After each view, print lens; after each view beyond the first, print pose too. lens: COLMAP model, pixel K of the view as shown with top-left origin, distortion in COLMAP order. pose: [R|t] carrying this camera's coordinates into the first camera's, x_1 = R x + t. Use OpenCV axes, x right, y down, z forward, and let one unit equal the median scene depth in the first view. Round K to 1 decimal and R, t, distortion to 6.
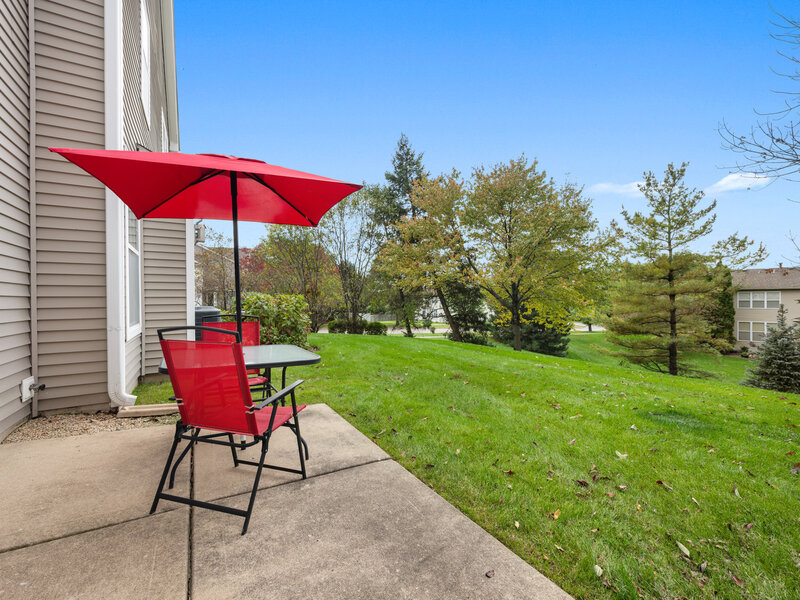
lens RADIAL K [[357.3, 0, 399.2], [0, 357.3, 299.8], [0, 0, 1]] dist [0.000241, -0.000259]
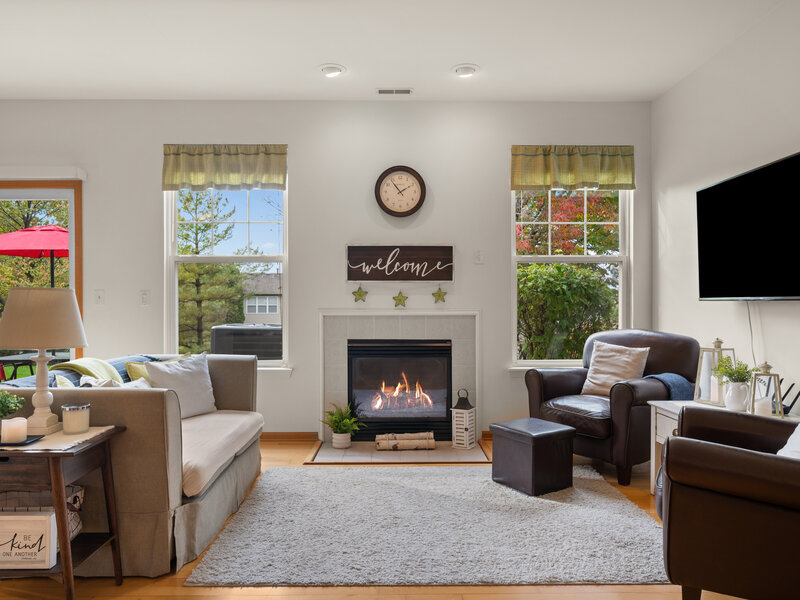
lens RADIAL K [[490.3, 0, 400.6], [0, 490.3, 302.0], [0, 0, 1]] dist [-0.002065, -0.000283]
pose [[0.486115, 0.004766, 0.873882, -0.094976], [0.000167, 0.999985, -0.005547, -0.003925], [-0.873895, 0.002842, 0.486107, -0.077721]]
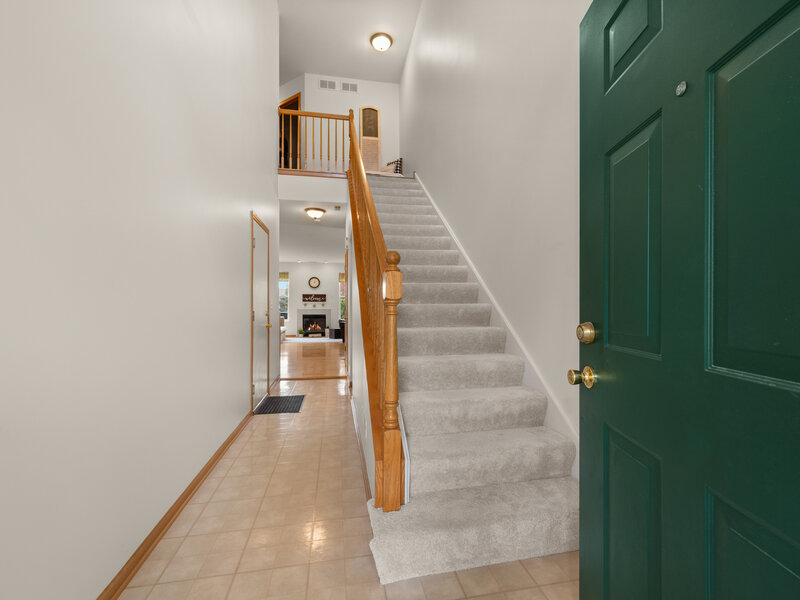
lens RADIAL K [[357.3, 0, 401.2], [0, 357.3, 301.8], [0, 0, 1]] dist [0.000241, -0.000259]
pose [[0.343658, -0.003753, 0.939087, -3.115137], [-0.002462, 0.999985, 0.004897, -0.105424], [-0.939092, -0.003995, 0.343644, -2.244058]]
